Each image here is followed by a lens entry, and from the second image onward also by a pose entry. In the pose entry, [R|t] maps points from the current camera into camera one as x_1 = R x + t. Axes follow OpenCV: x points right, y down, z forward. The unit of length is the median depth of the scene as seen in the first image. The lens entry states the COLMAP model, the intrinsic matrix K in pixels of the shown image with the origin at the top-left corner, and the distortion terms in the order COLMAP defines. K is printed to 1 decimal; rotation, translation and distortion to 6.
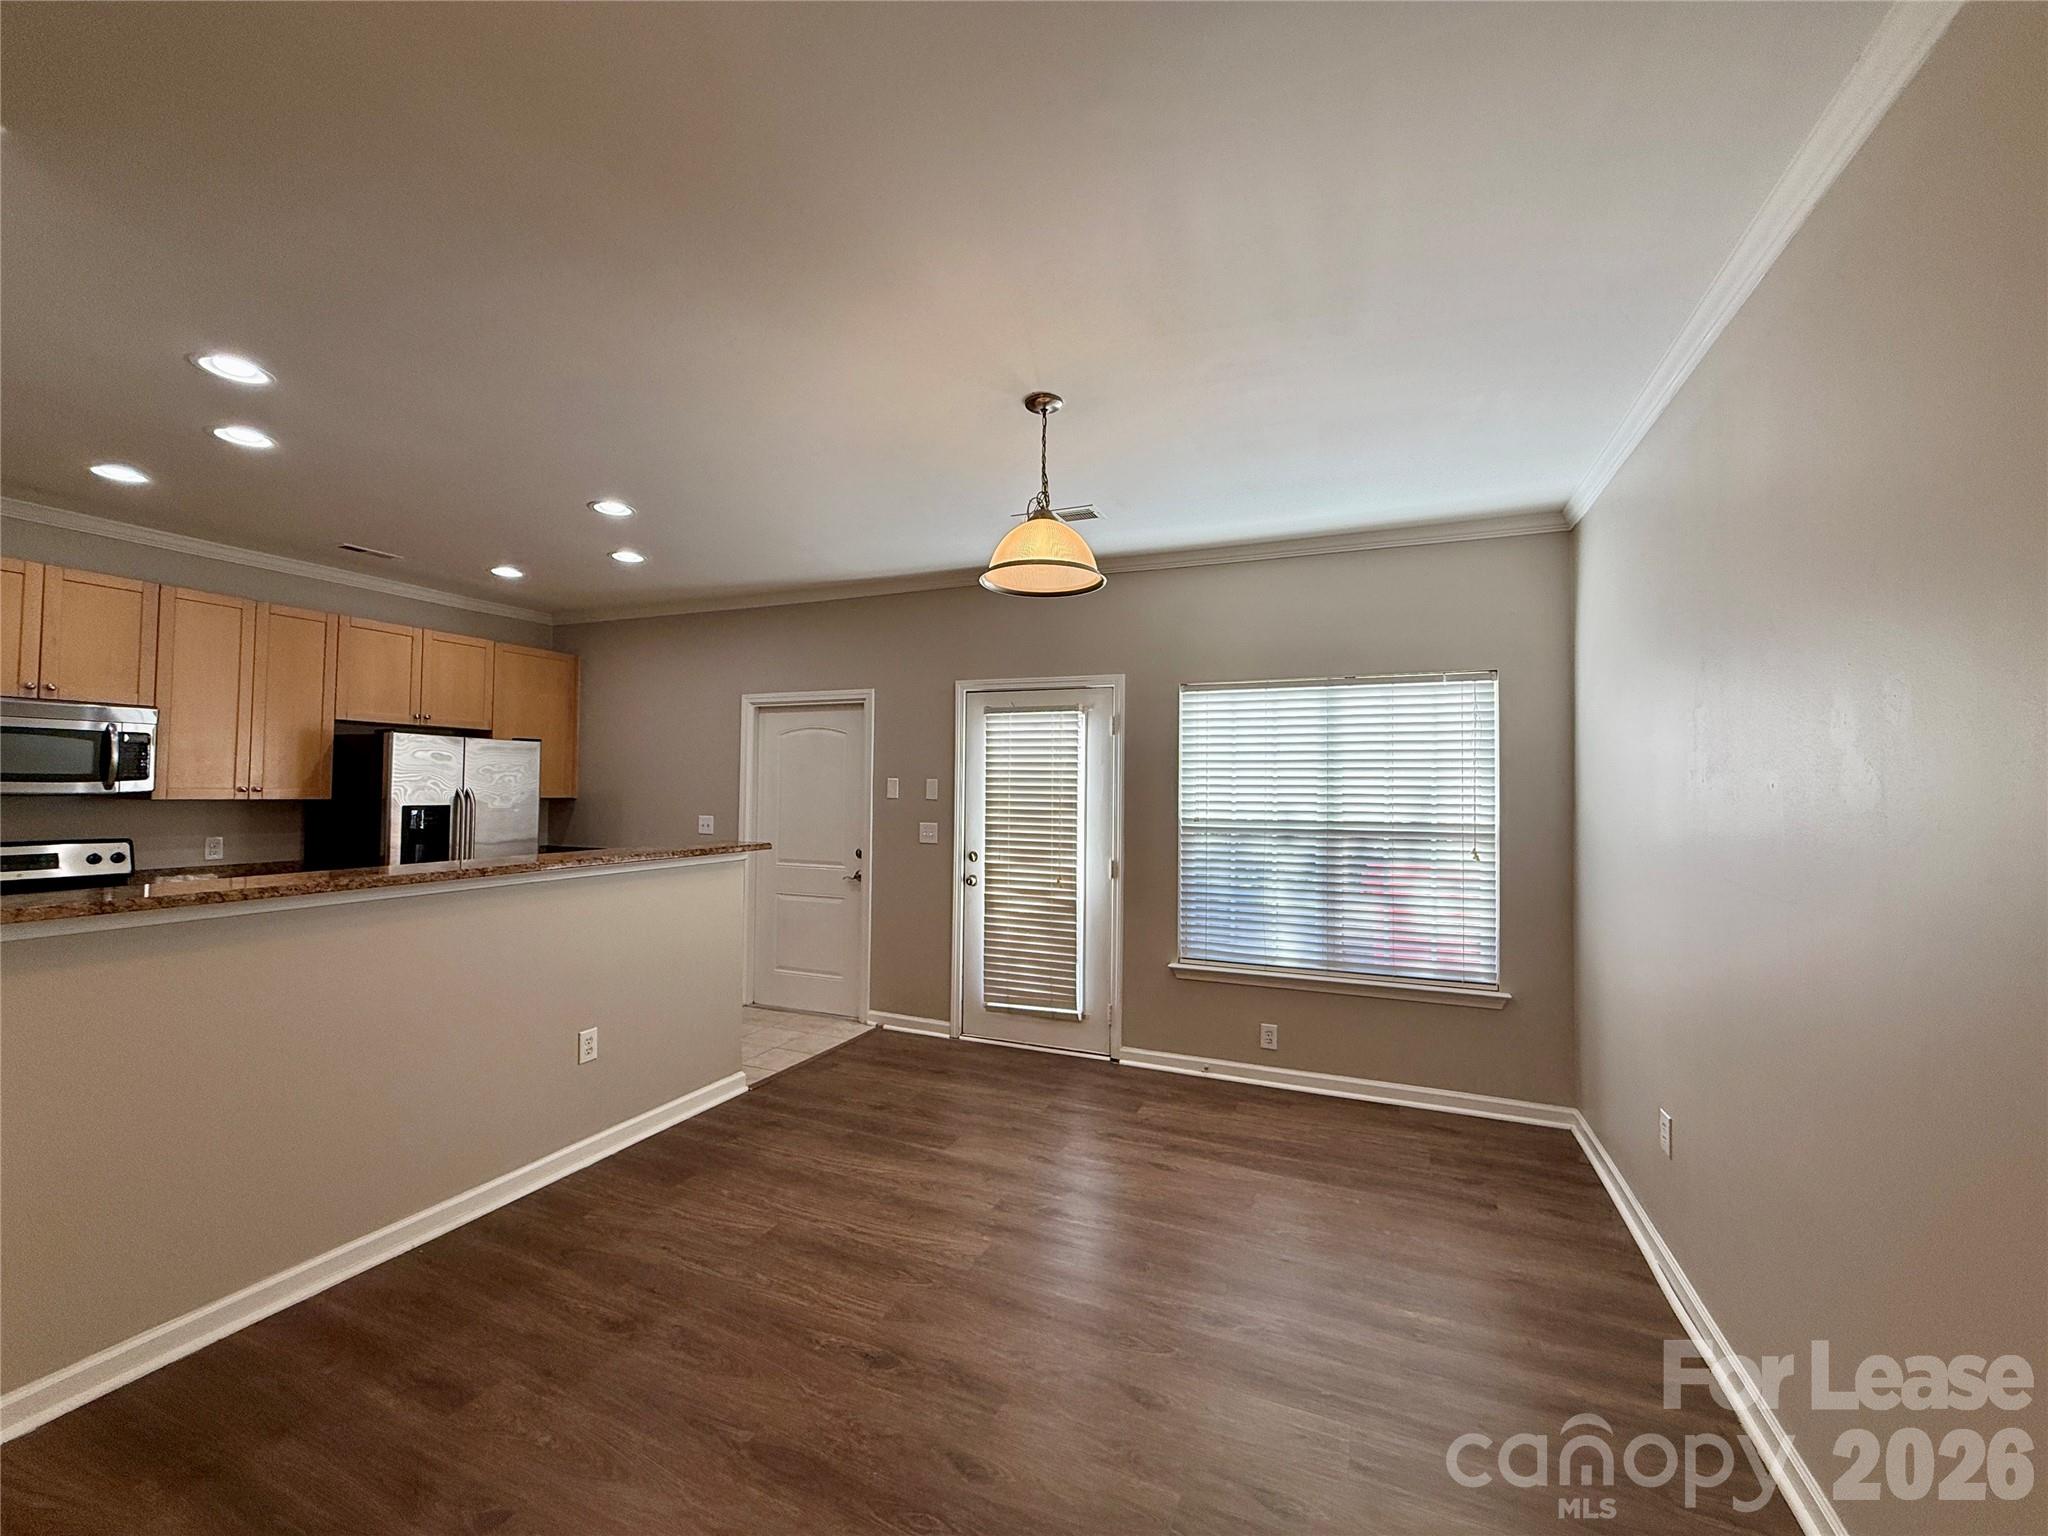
lens RADIAL K [[826.4, 0, 1012.9], [0, 826.4, 769.7], [0, 0, 1]] dist [-0.001775, 0.000770]
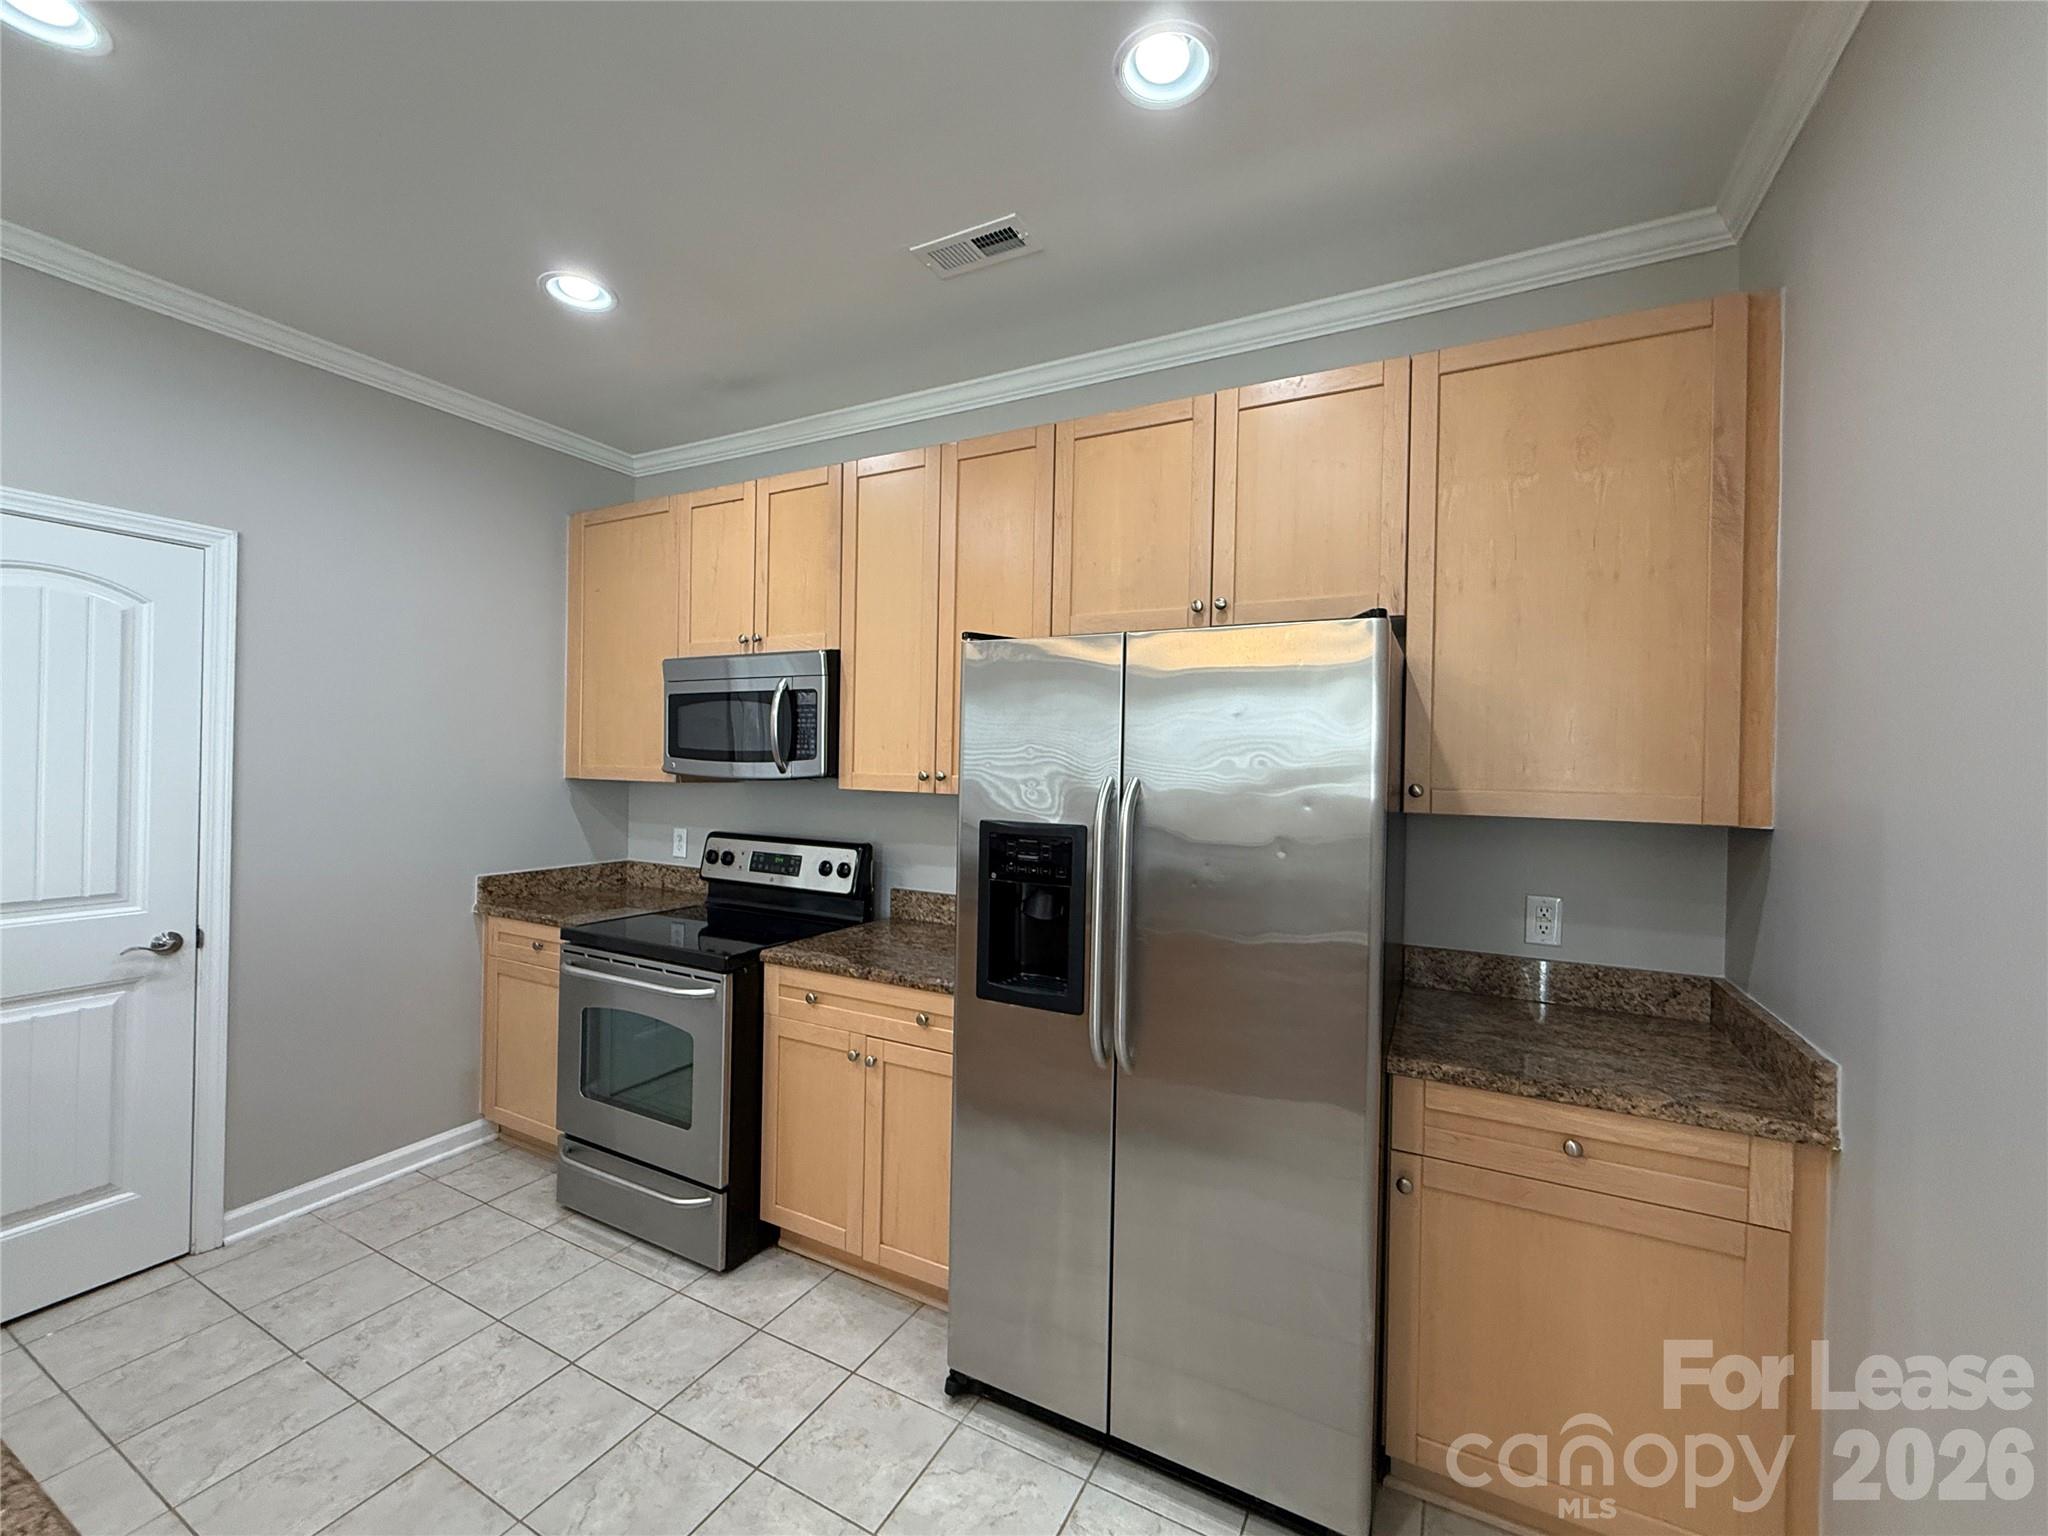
lens RADIAL K [[826.4, 0, 1028.3], [0, 826.4, 766.9], [0, 0, 1]] dist [-0.001775, 0.000770]
pose [[-0.064881, -0.006002, -0.997875, -0.369236], [0.002988, 0.999976, -0.006208, 0.021788], [0.997889, -0.003384, -0.064862, 1.146203]]
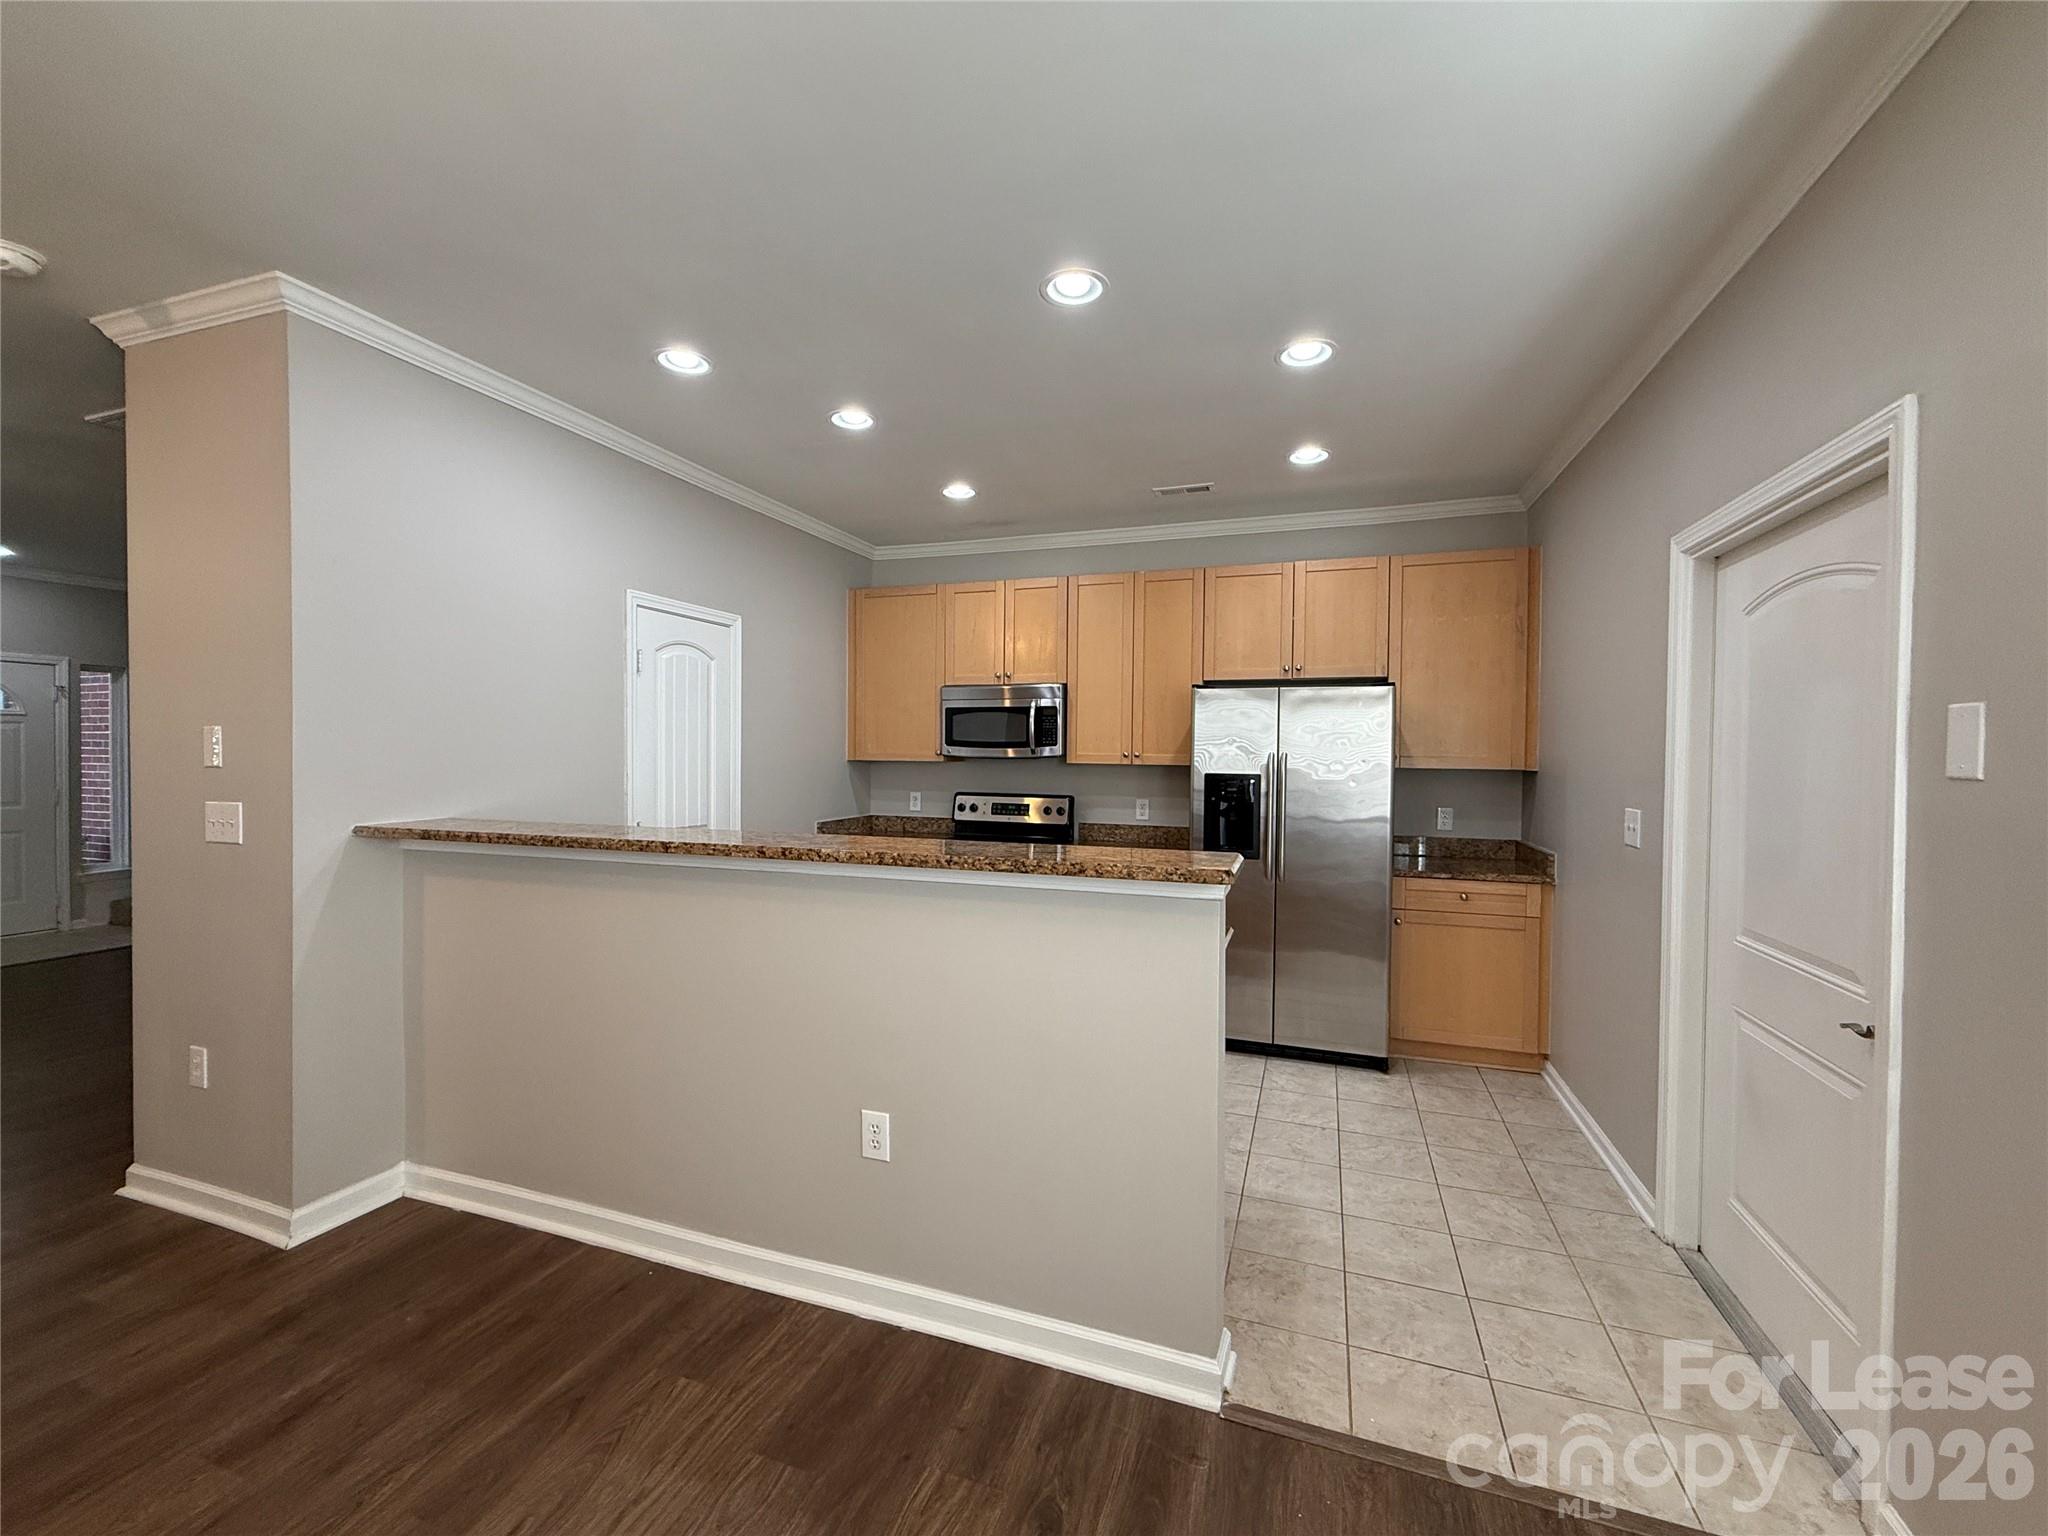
lens RADIAL K [[826.4, 0, 1032.4], [0, 826.4, 767.0], [0, 0, 1]] dist [-0.001775, 0.000770]
pose [[0.081893, 0.009270, -0.996598, 0.111503], [0.014487, 0.999840, 0.010491, 0.027368], [0.996536, -0.015297, 0.081745, 0.819641]]
